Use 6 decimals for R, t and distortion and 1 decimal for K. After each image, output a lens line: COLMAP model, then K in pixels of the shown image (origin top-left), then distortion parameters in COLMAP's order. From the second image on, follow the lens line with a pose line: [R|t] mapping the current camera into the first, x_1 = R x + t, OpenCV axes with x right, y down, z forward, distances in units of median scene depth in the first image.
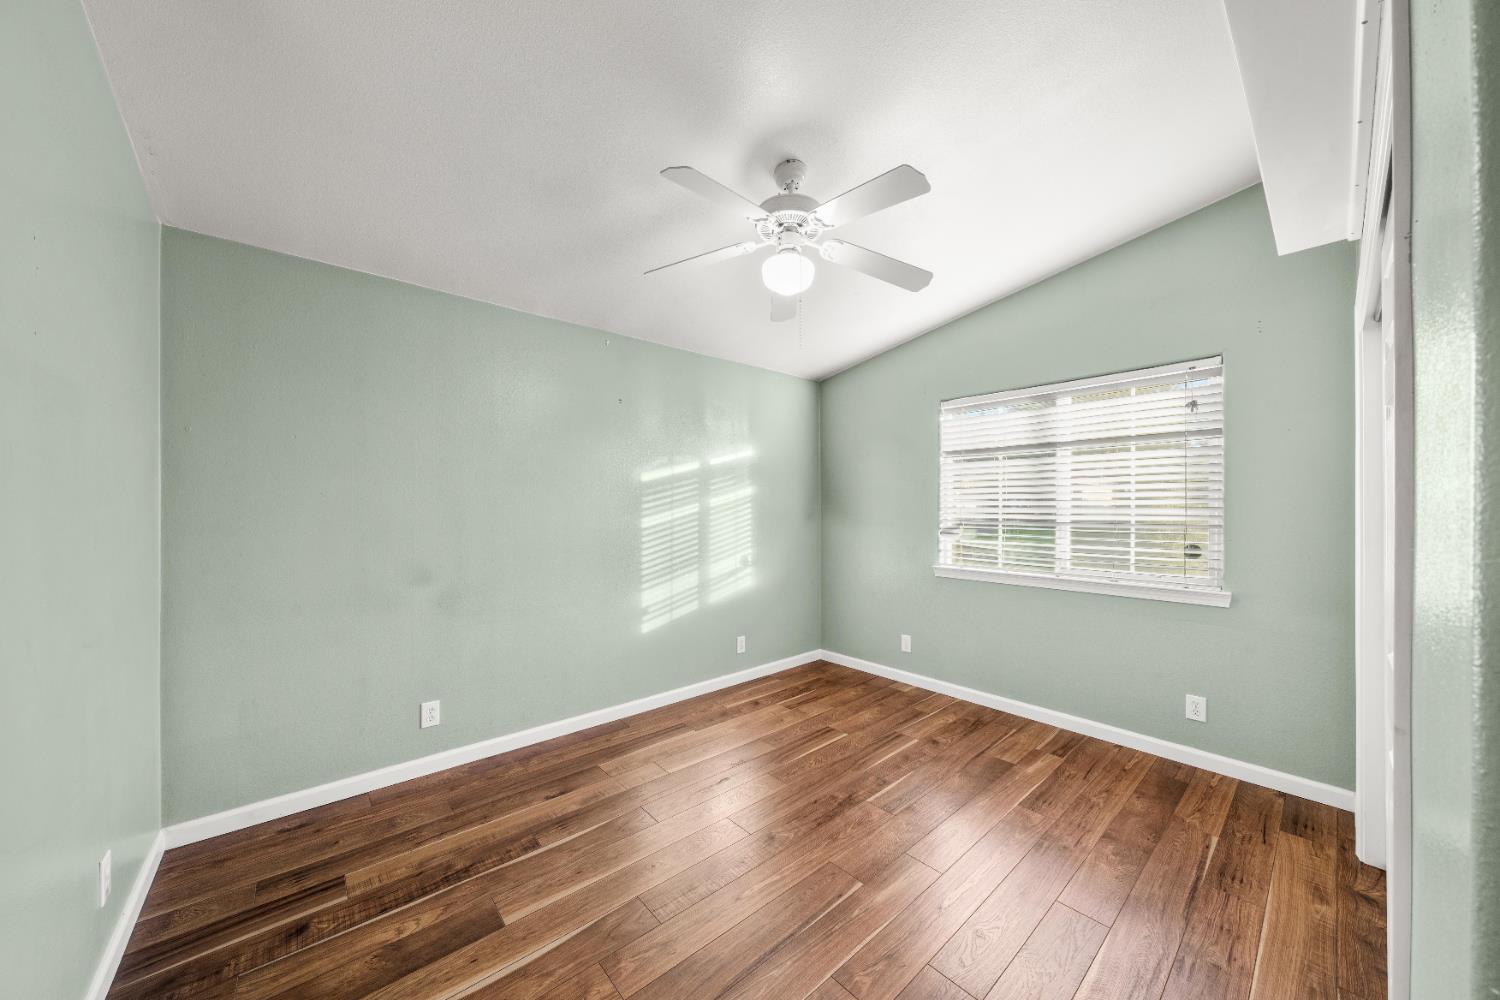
lens RADIAL K [[519.5, 0, 750.8], [0, 519.5, 505.2], [0, 0, 1]] dist [-0.003136, -0.000368]
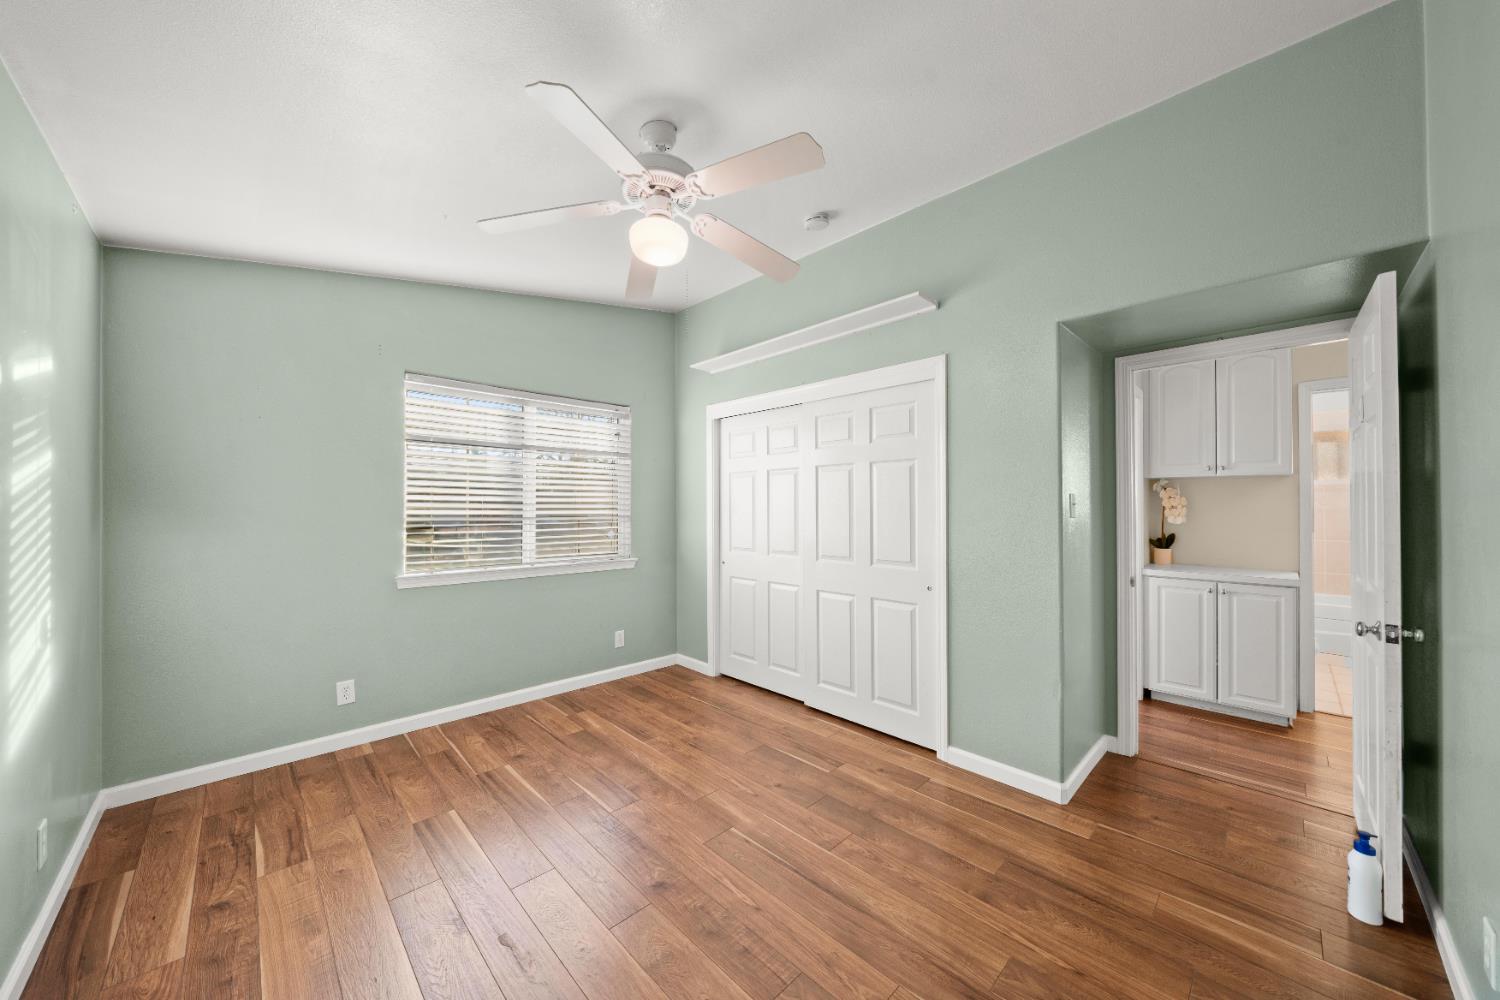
lens RADIAL K [[519.5, 0, 750.8], [0, 519.5, 502.4], [0, 0, 1]] dist [-0.003136, -0.000368]
pose [[-0.045120, -0.000731, 0.998981, -0.549494], [-0.011907, 0.999929, 0.000194, -0.005486], [-0.998911, -0.011887, -0.045126, 0.584487]]
